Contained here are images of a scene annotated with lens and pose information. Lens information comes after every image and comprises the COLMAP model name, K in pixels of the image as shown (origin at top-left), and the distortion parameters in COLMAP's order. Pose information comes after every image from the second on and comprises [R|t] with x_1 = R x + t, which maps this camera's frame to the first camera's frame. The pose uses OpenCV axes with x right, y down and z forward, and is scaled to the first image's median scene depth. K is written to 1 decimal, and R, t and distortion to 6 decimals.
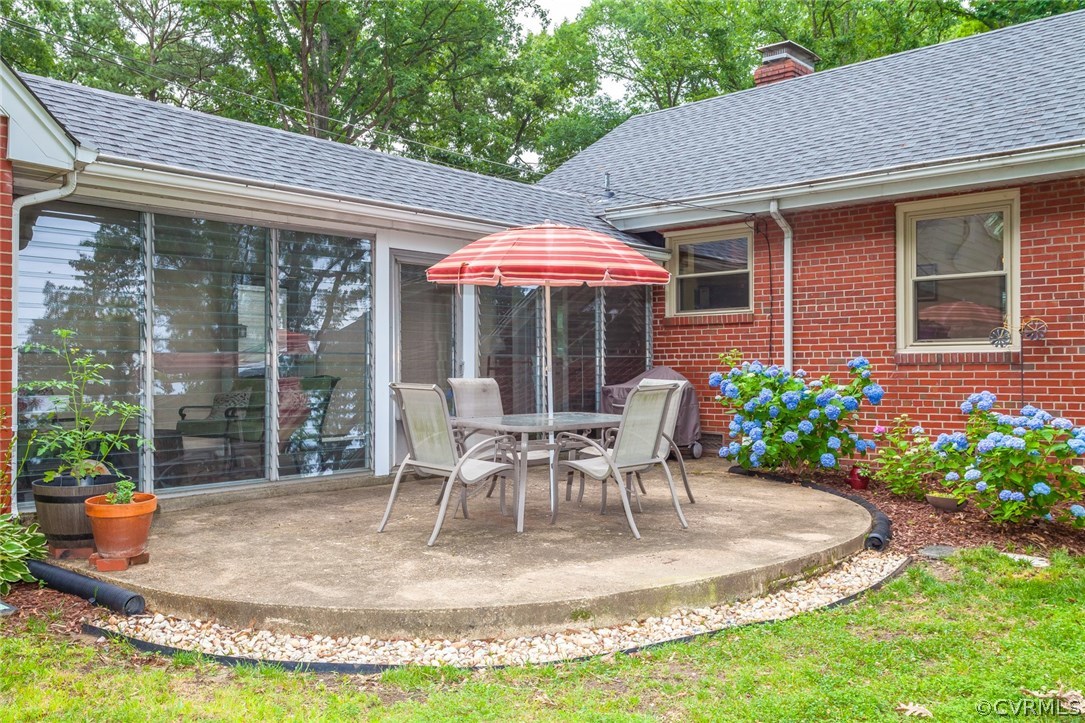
lens RADIAL K [[925.6, 0, 542.3], [0, 925.6, 361.8], [0, 0, 1]] dist [0.011180, 0.004058]
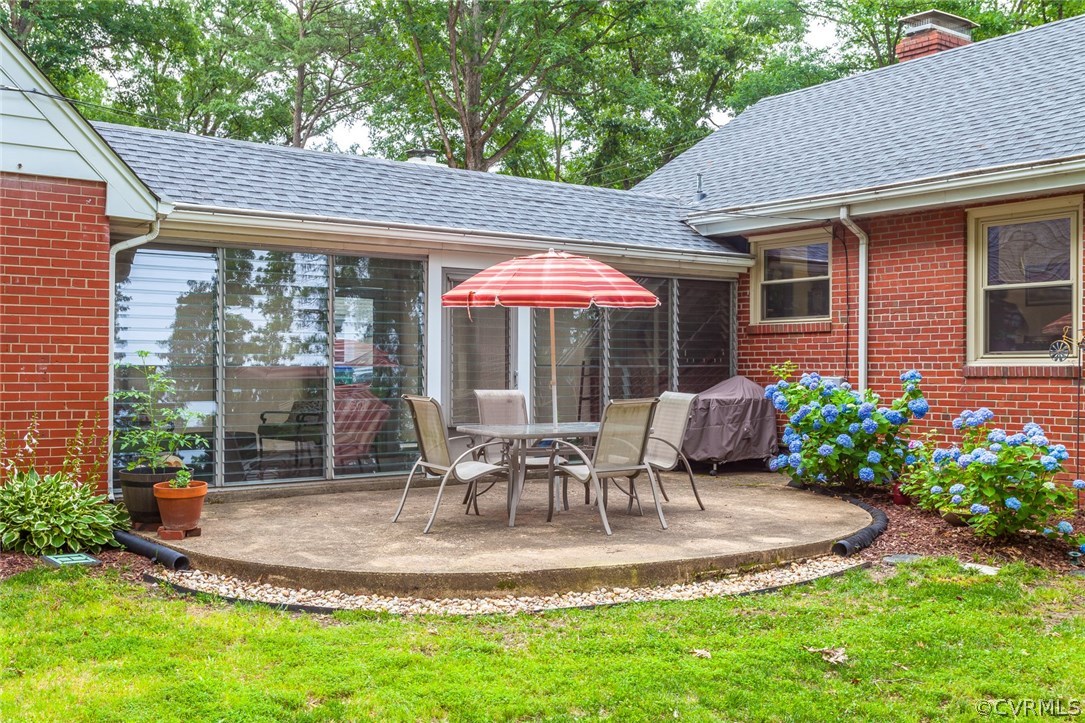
lens RADIAL K [[1124.2, 0, 543.0], [0, 1124.2, 365.1], [0, 0, 1]] dist [0.016761, 0.000000]
pose [[0.979828, 0.004907, -0.199780, 0.218252], [-0.003580, 0.999969, 0.007006, -0.019293], [0.199808, -0.006149, 0.979816, -0.266521]]
